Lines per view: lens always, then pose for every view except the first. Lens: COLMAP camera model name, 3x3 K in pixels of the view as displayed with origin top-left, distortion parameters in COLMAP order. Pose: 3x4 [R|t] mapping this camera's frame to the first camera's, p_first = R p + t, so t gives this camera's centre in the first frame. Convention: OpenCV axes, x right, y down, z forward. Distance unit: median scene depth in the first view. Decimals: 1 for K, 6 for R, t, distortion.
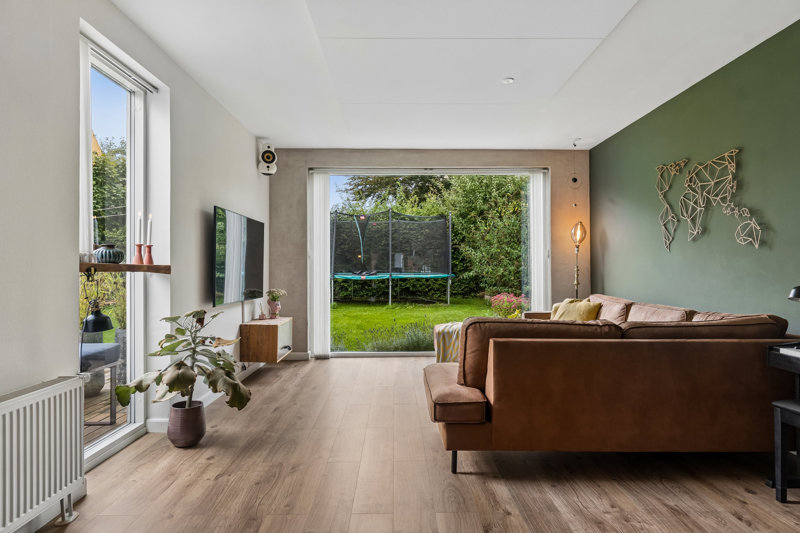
lens RADIAL K [[501.1, 0, 400.0], [0, 501.1, 266.5], [0, 0, 1]] dist [-0.004374, -0.000421]
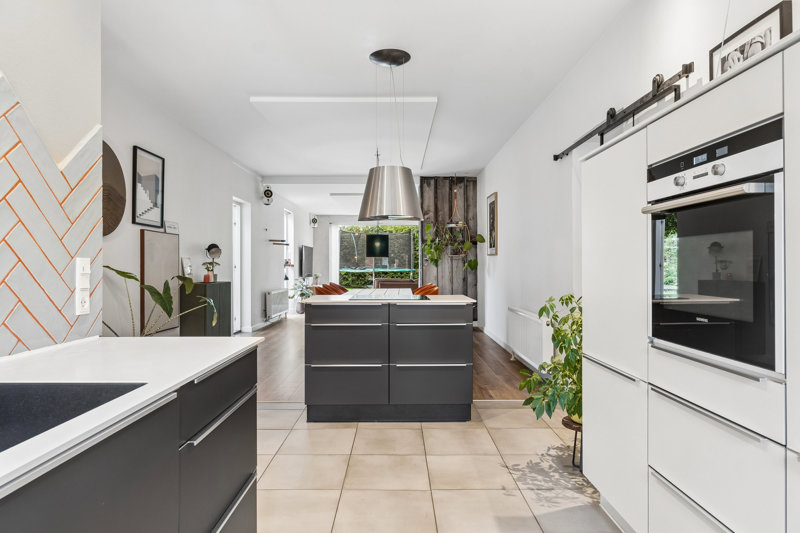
lens RADIAL K [[492.5, 0, 400.0], [0, 492.5, 266.5], [0, 0, 1]] dist [0.002959, 0.000201]
pose [[0.999990, 0.002687, -0.003697, 0.153926], [-0.002663, 0.999976, 0.006429, -0.006973], [0.003714, -0.006419, 0.999972, -1.284289]]
